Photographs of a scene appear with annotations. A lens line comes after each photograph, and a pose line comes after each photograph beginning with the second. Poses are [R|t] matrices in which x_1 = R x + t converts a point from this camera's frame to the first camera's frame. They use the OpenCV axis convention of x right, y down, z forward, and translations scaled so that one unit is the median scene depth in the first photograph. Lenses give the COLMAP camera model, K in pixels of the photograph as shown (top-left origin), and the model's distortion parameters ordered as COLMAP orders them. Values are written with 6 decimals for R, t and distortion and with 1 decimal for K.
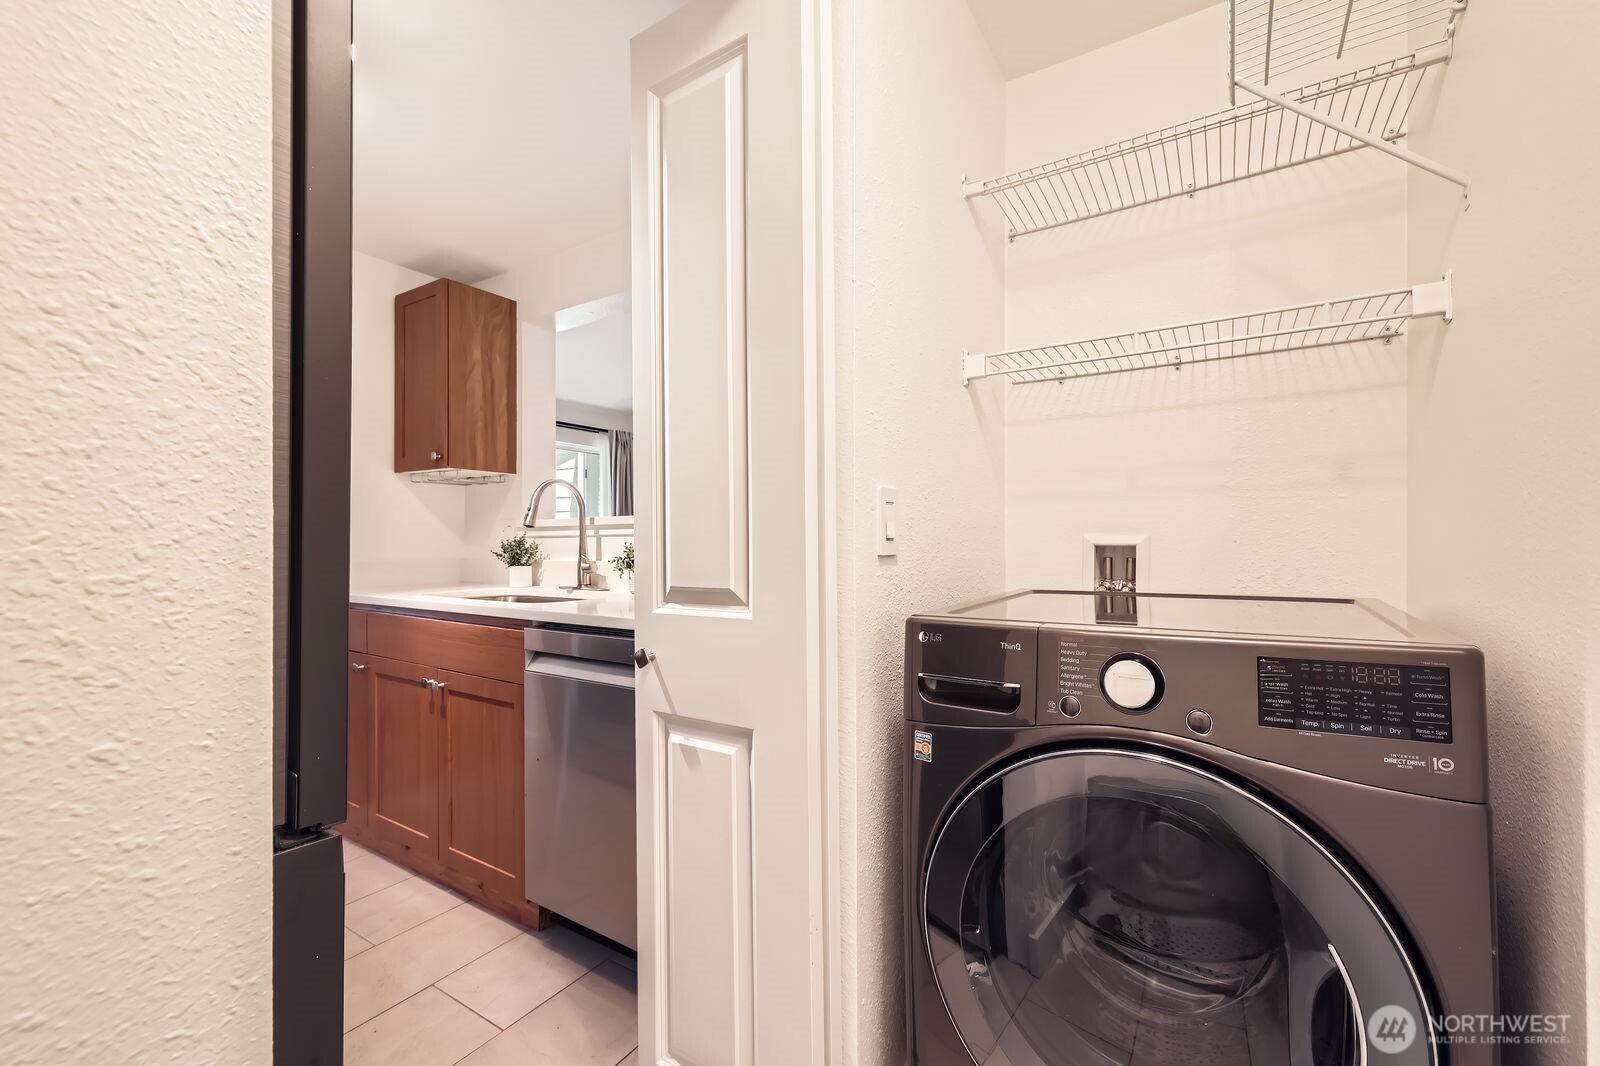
lens RADIAL K [[669.4, 0, 798.2], [0, 669.4, 534.7], [0, 0, 1]] dist [0.009031, 0.000112]
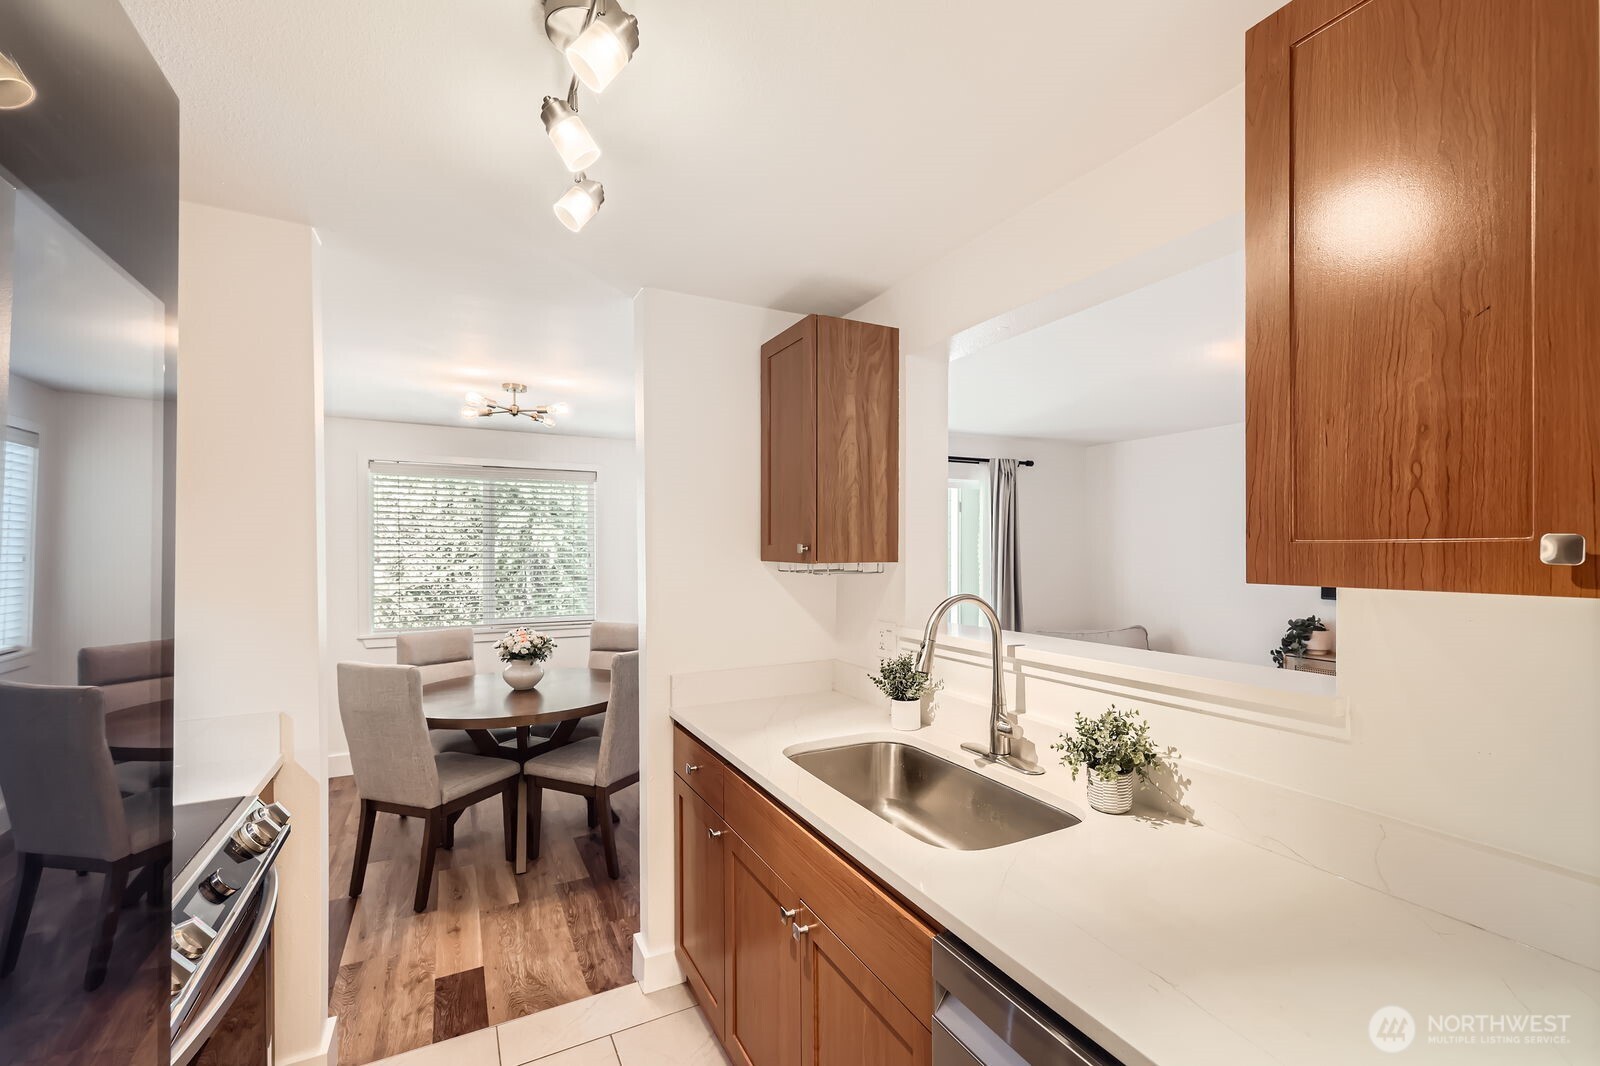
lens RADIAL K [[669.4, 0, 796.3], [0, 669.4, 539.9], [0, 0, 1]] dist [0.009031, 0.000112]
pose [[0.867157, 0.001803, -0.498032, -0.157131], [0.000591, 0.999989, 0.004650, -0.124688], [0.498035, -0.004327, 0.867146, 0.317763]]
